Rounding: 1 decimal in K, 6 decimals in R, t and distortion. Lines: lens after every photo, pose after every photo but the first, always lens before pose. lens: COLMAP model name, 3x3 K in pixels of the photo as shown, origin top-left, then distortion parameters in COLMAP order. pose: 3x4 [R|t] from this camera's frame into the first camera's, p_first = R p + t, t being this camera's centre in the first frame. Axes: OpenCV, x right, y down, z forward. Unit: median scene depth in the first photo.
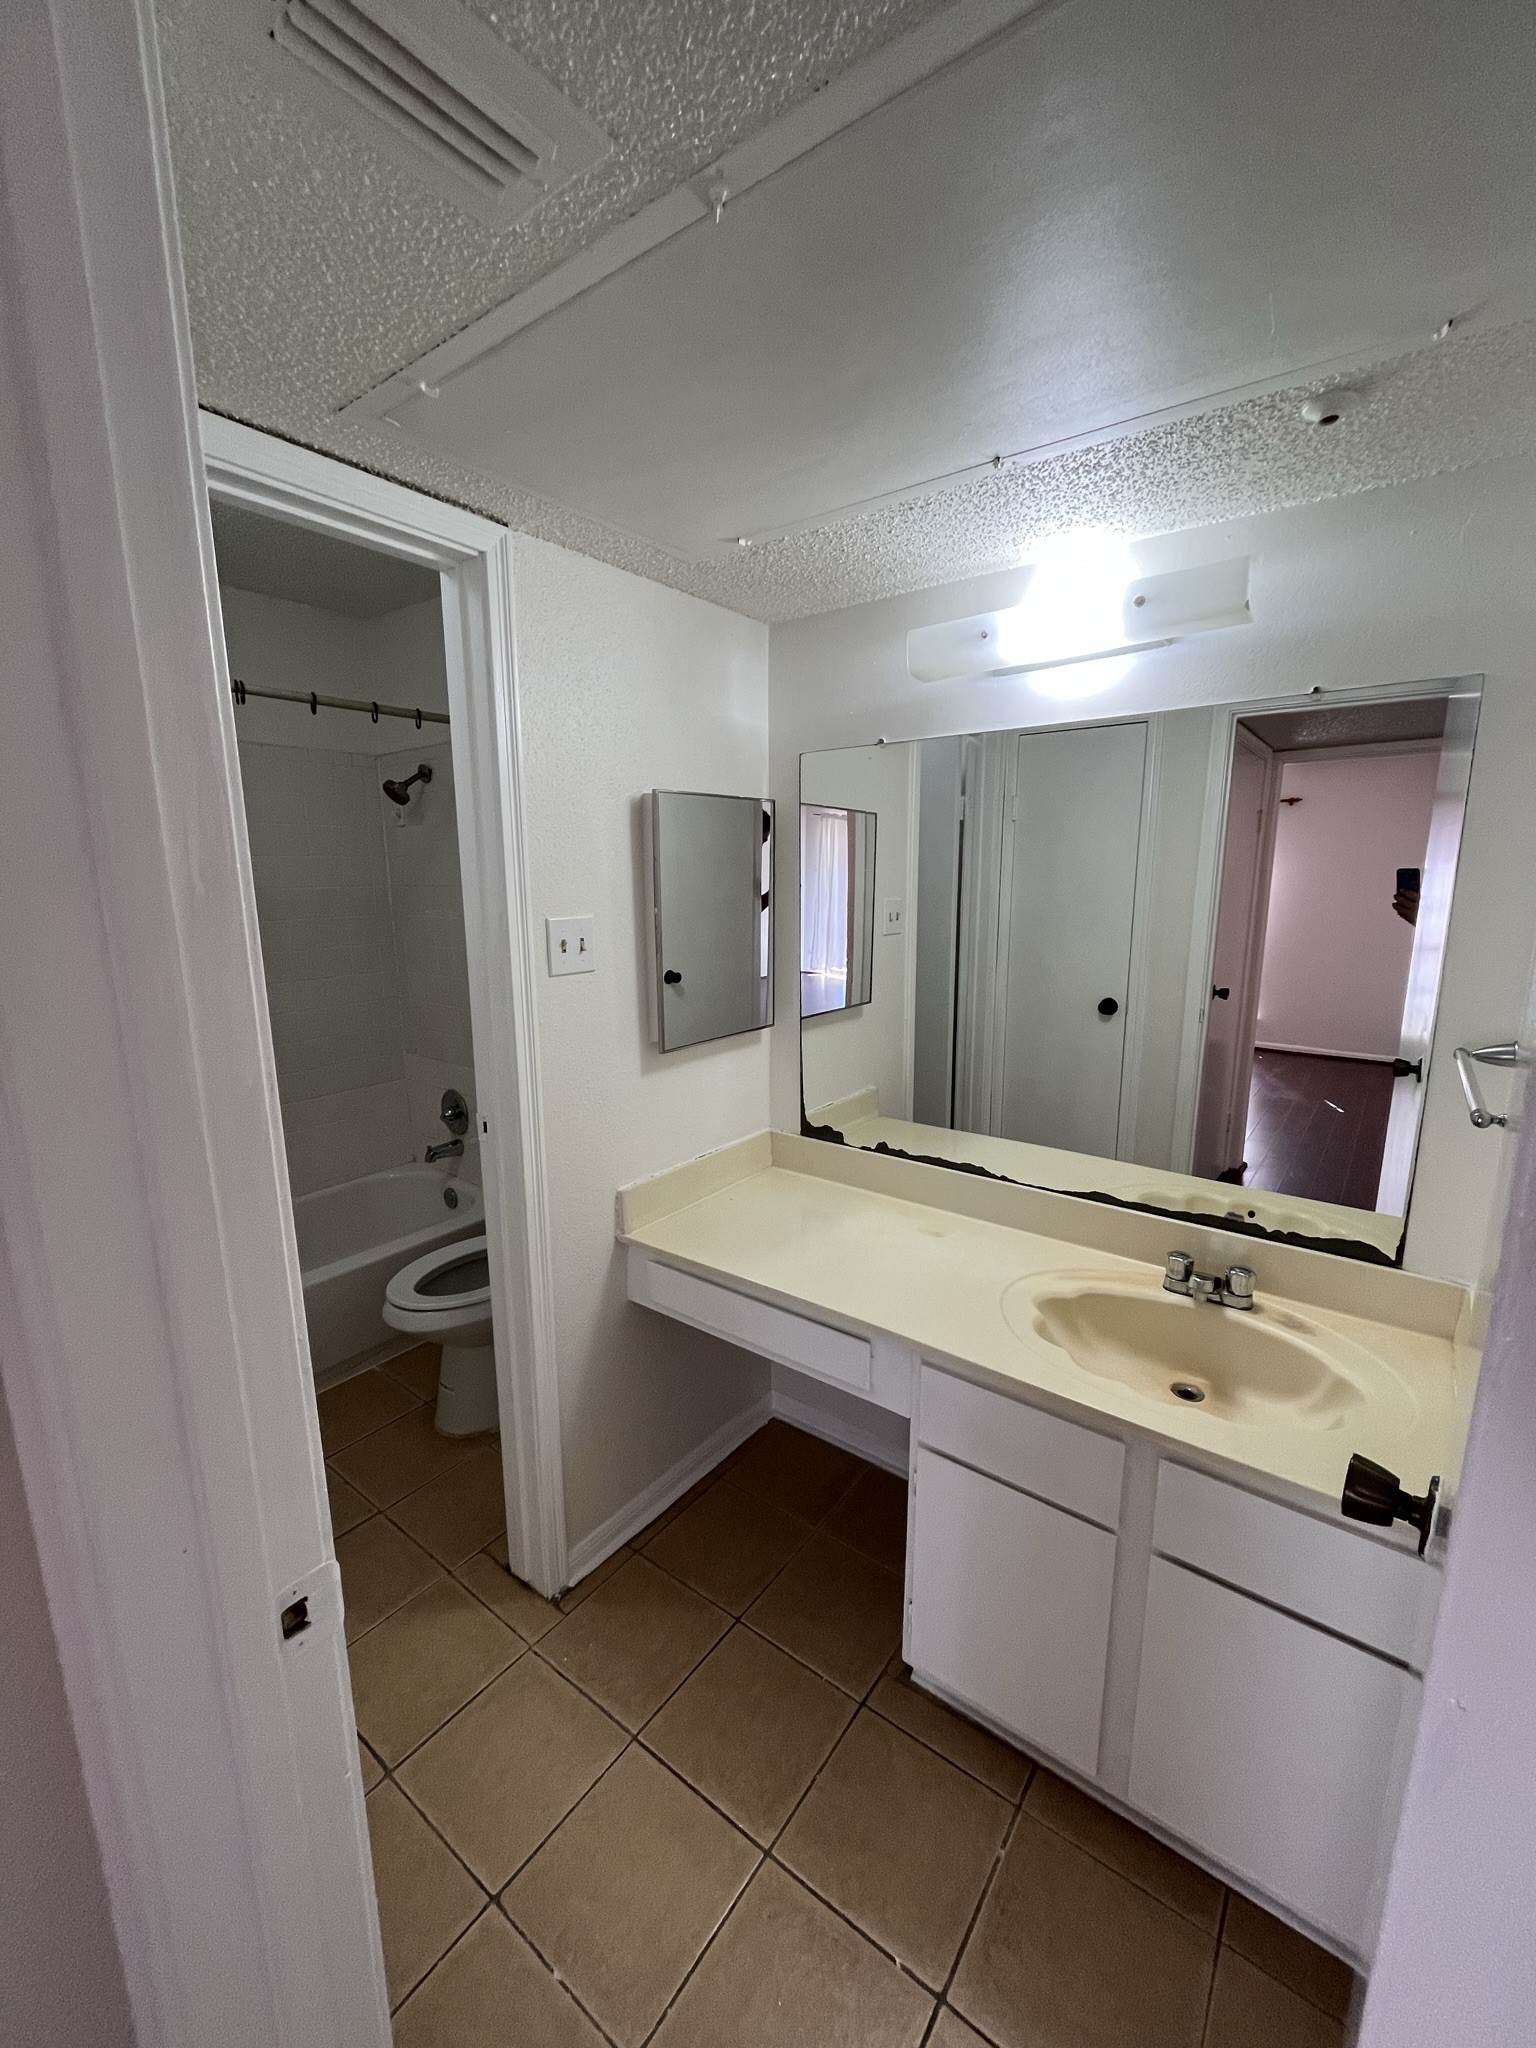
lens RADIAL K [[827.0, 0, 767.9], [0, 827.0, 1029.1], [0, 0, 1]] dist [-0.001881, -0.000492]
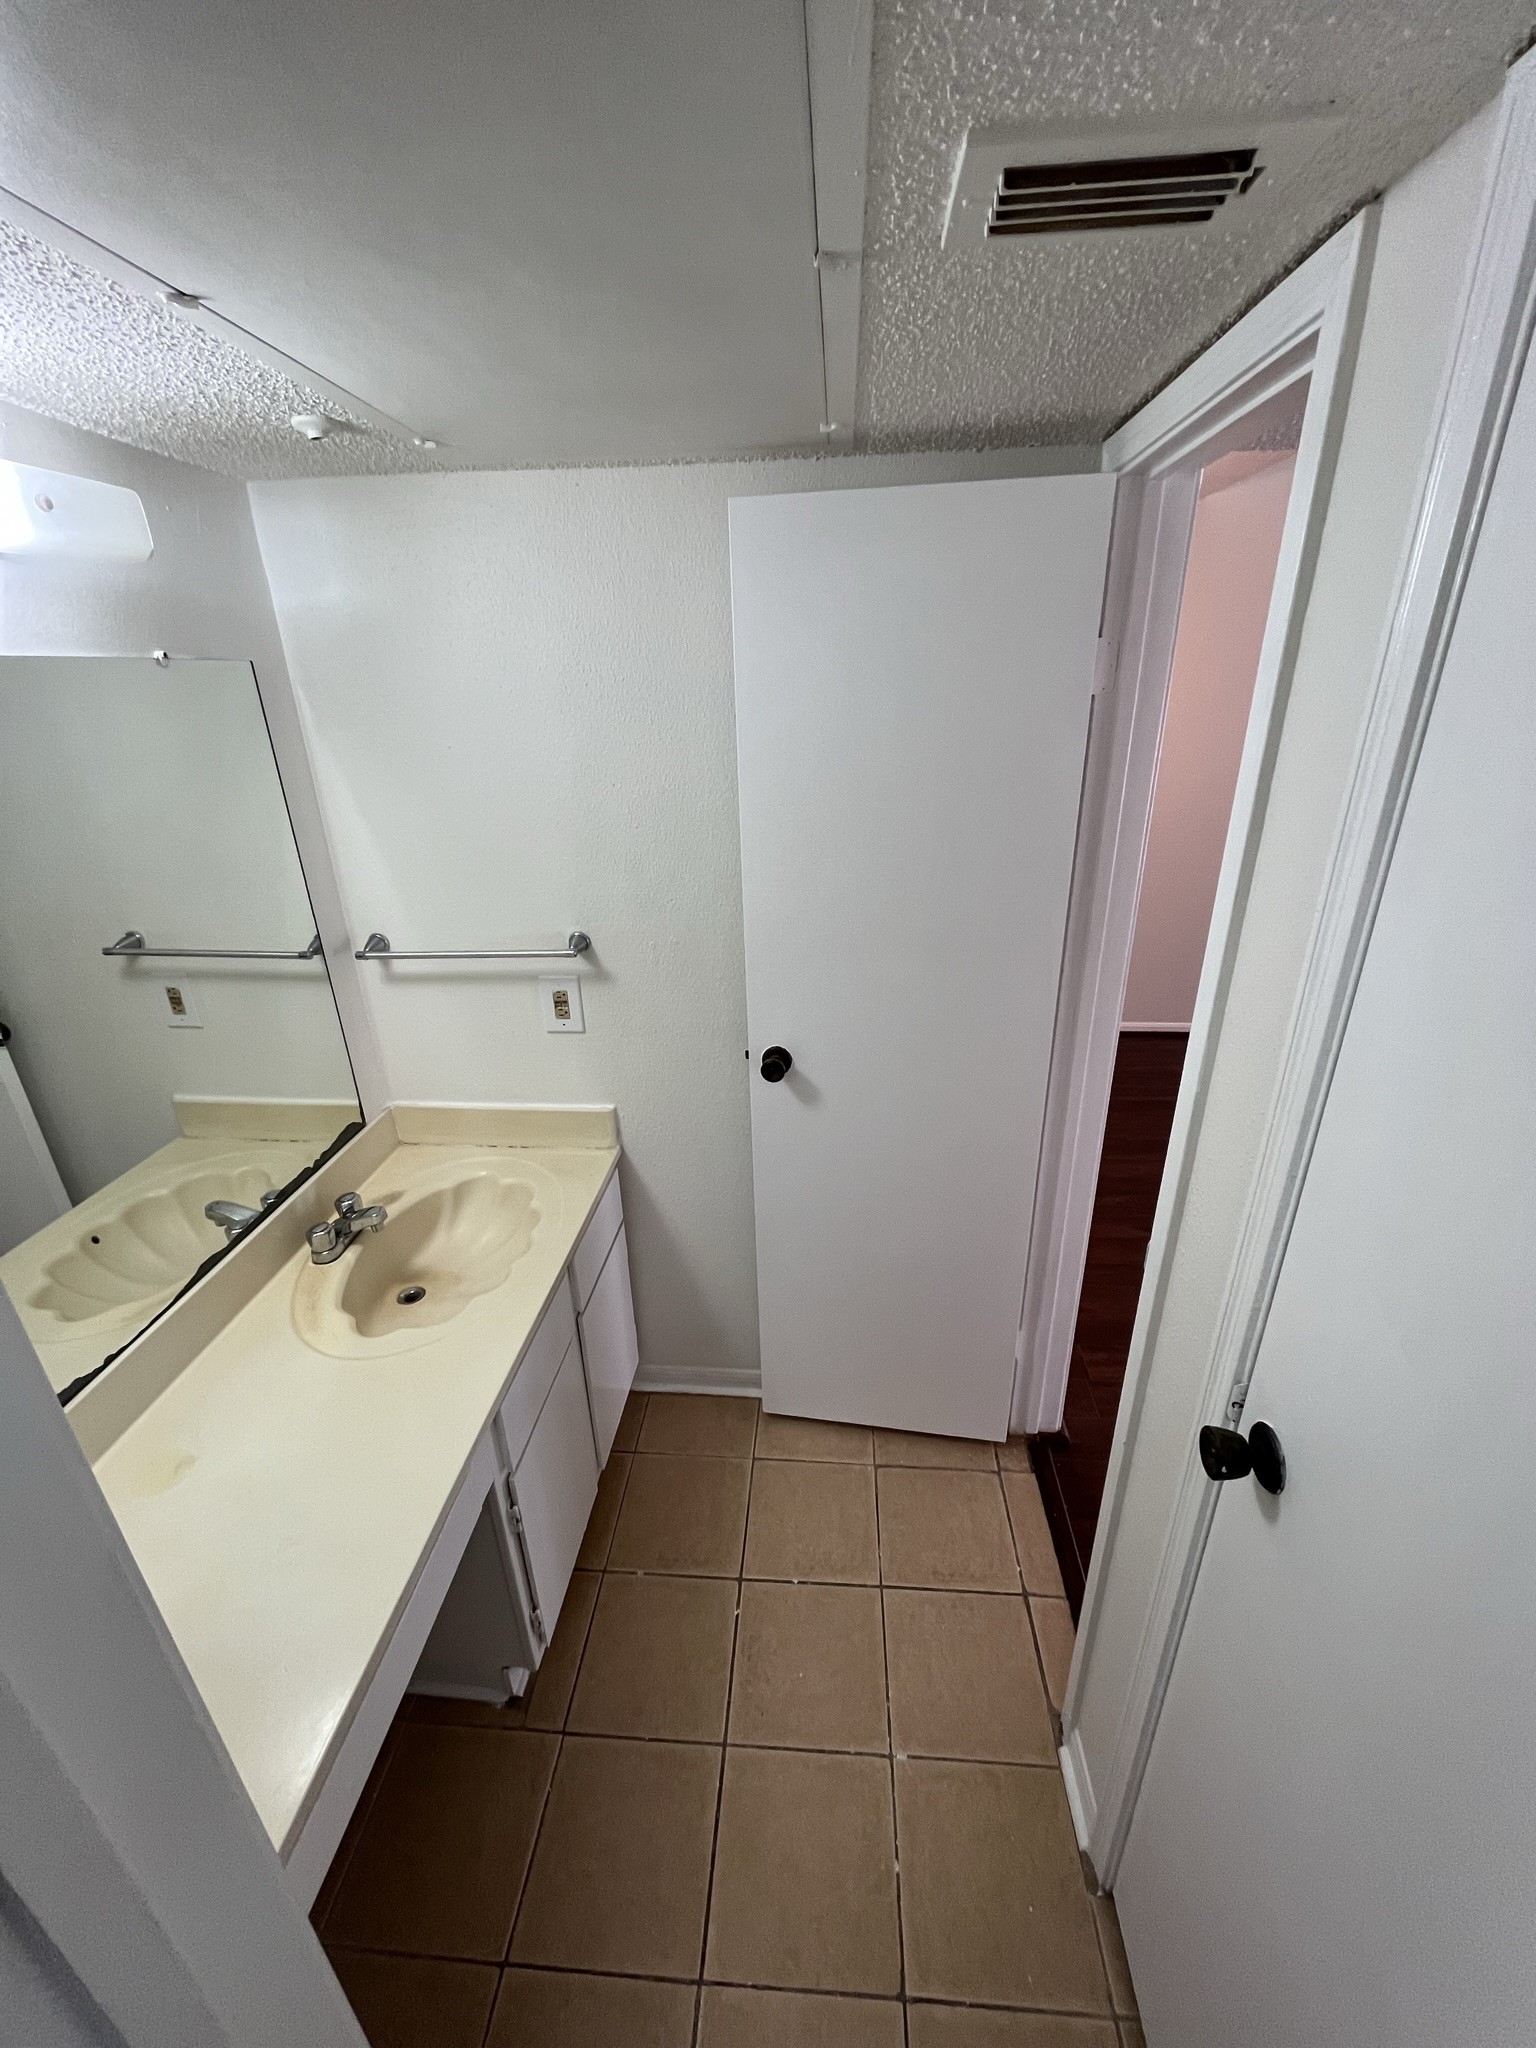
lens RADIAL K [[827.0, 0, 767.9], [0, 827.0, 1029.1], [0, 0, 1]] dist [-0.001881, -0.000492]
pose [[-0.534278, -0.310840, 0.786083, -0.331161], [0.184493, 0.864636, 0.467297, -0.198617], [-0.824930, 0.394693, -0.404608, 0.546906]]
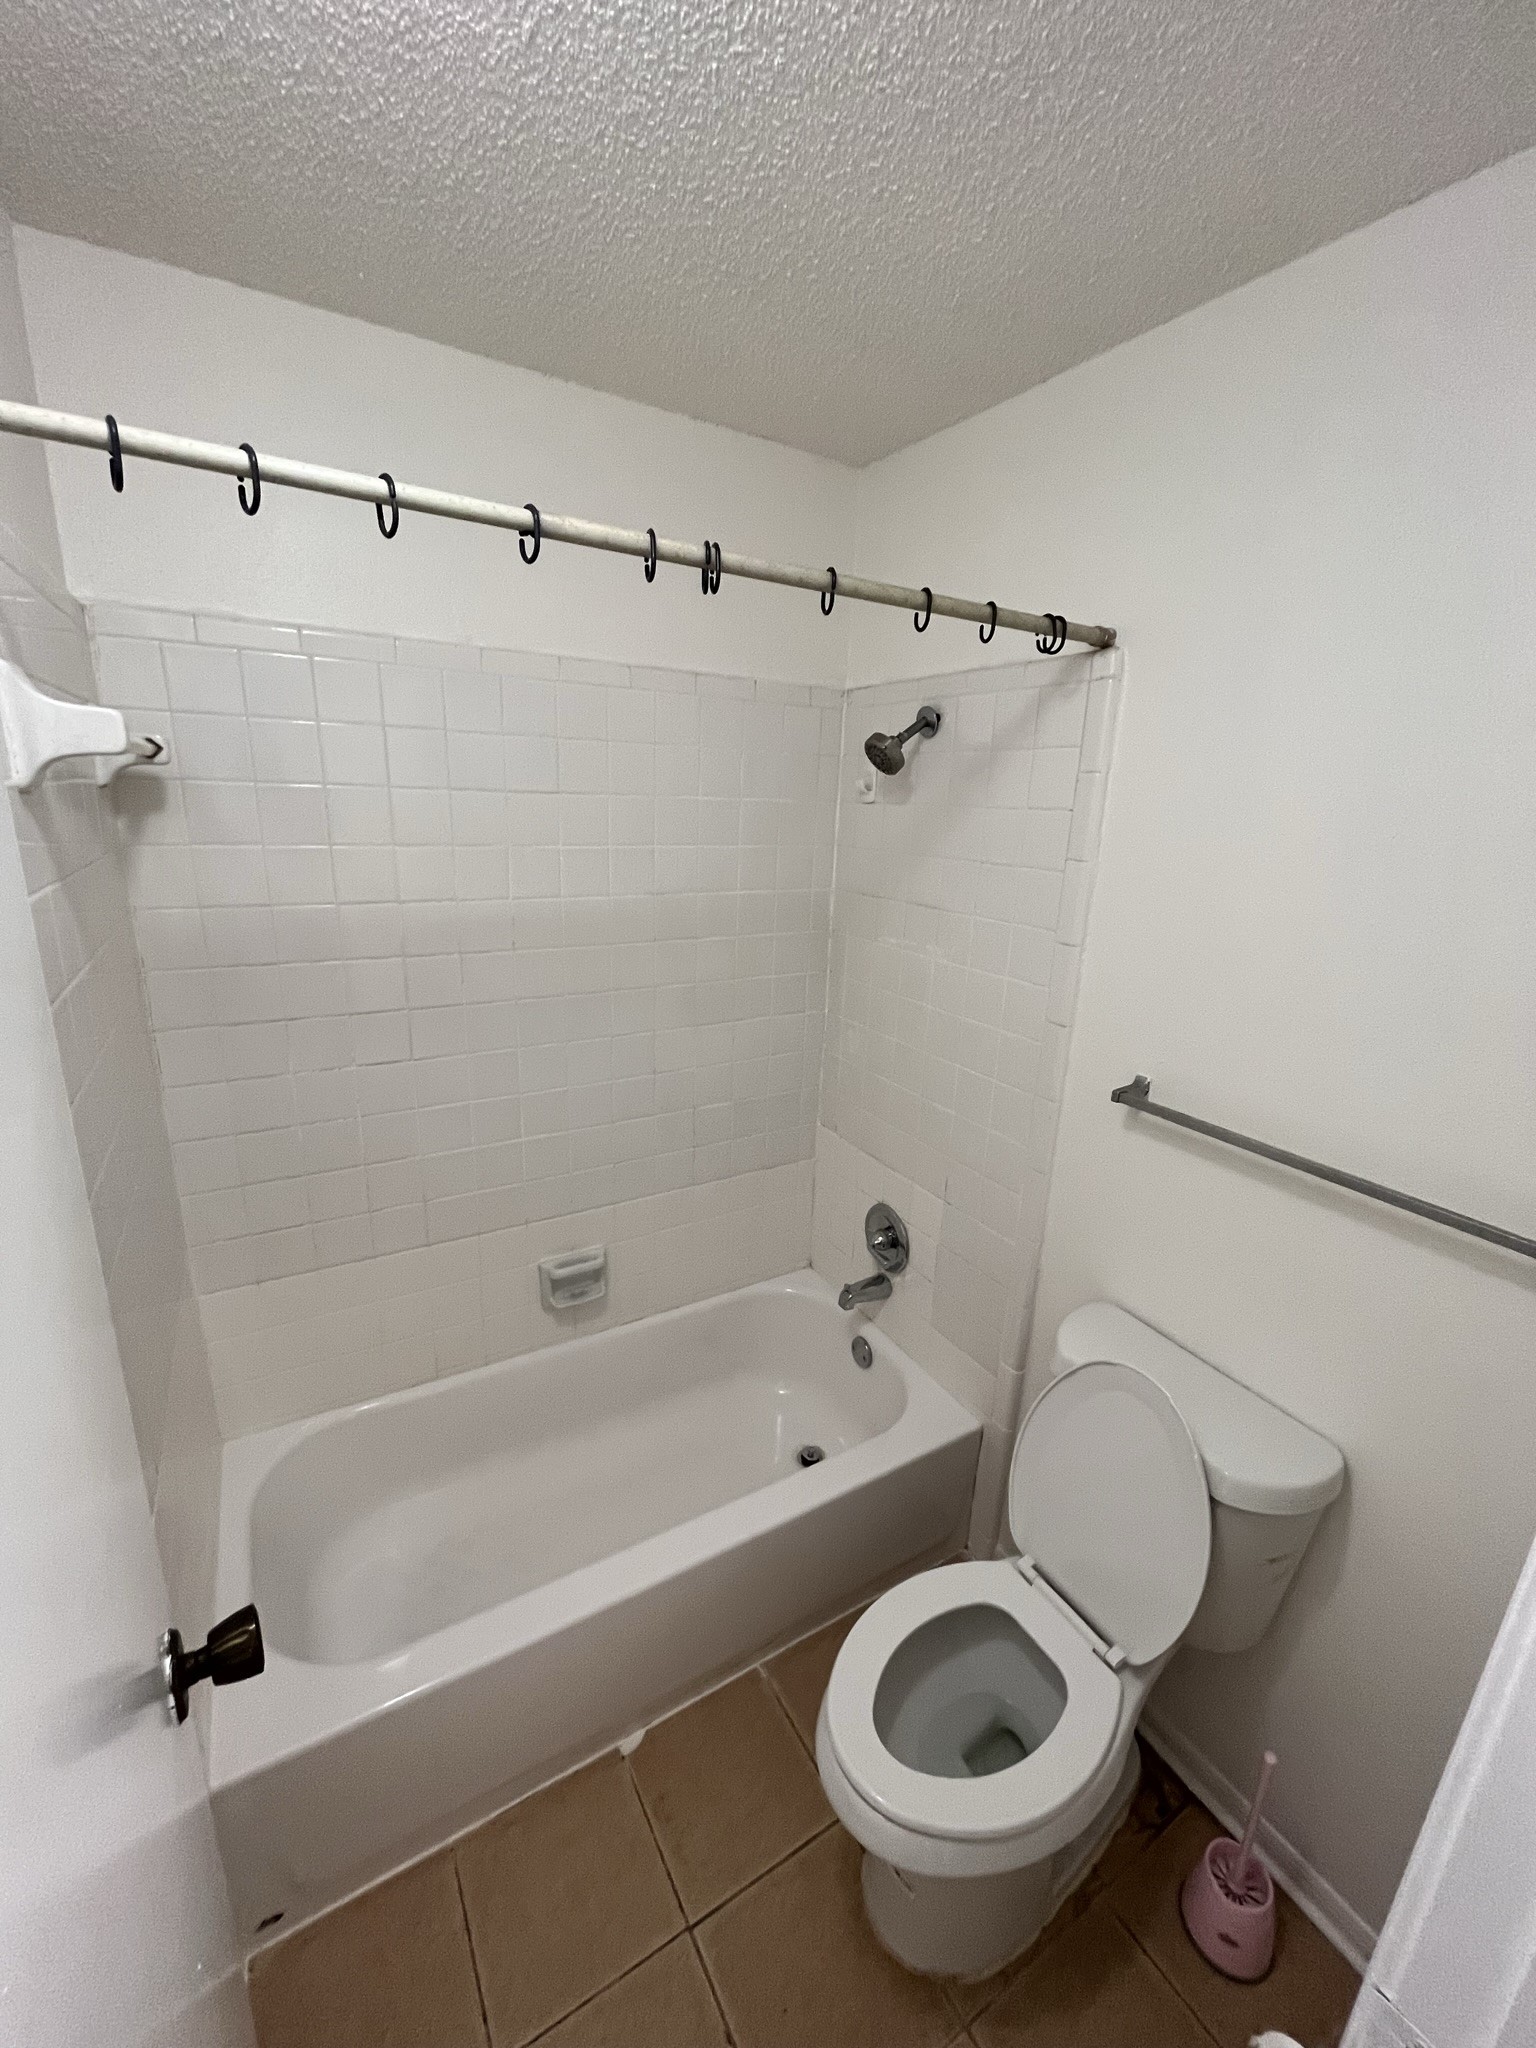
lens RADIAL K [[827.0, 0, 767.9], [0, 827.0, 1029.1], [0, 0, 1]] dist [-0.001881, -0.000492]
pose [[0.927019, 0.142491, -0.346889, -0.336944], [-0.114268, 0.988342, 0.100613, -0.159930], [0.357182, -0.053632, 0.932494, 0.454286]]
